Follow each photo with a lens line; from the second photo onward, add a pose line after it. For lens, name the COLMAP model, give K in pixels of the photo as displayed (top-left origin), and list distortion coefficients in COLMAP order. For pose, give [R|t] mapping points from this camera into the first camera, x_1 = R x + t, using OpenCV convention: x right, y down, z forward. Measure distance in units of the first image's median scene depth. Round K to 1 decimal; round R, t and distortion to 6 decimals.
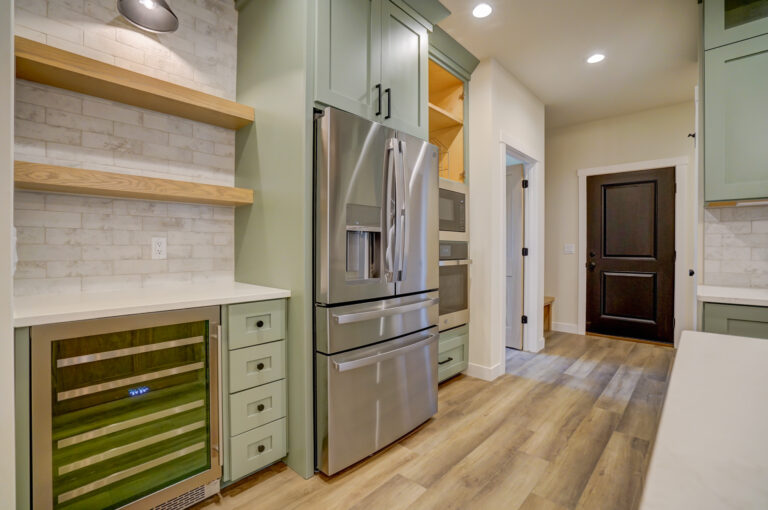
lens RADIAL K [[352.2, 0, 384.6], [0, 352.2, 254.9], [0, 0, 1]] dist [-0.036989, 0.000949]
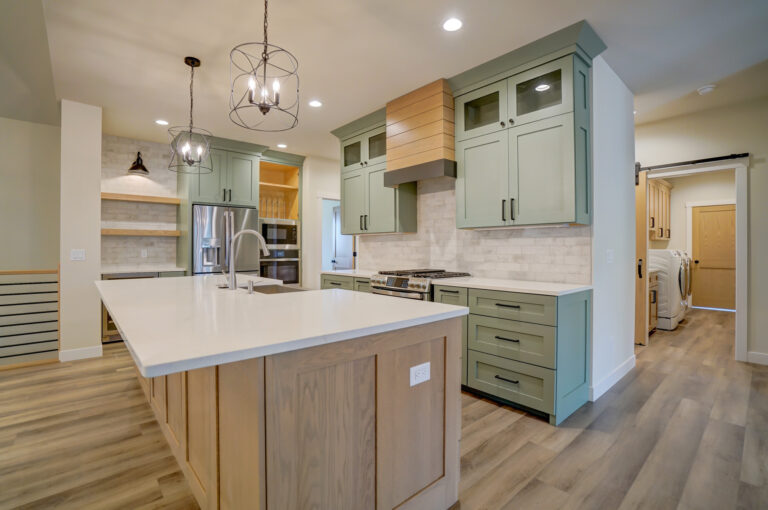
lens RADIAL K [[352.2, 0, 383.5], [0, 352.2, 251.1], [0, 0, 1]] dist [-0.036989, 0.000949]
pose [[0.994573, 0.001745, -0.104029, 1.379204], [-0.002224, 0.999987, -0.004485, -0.027767], [0.104020, 0.004692, 0.994564, -1.384208]]
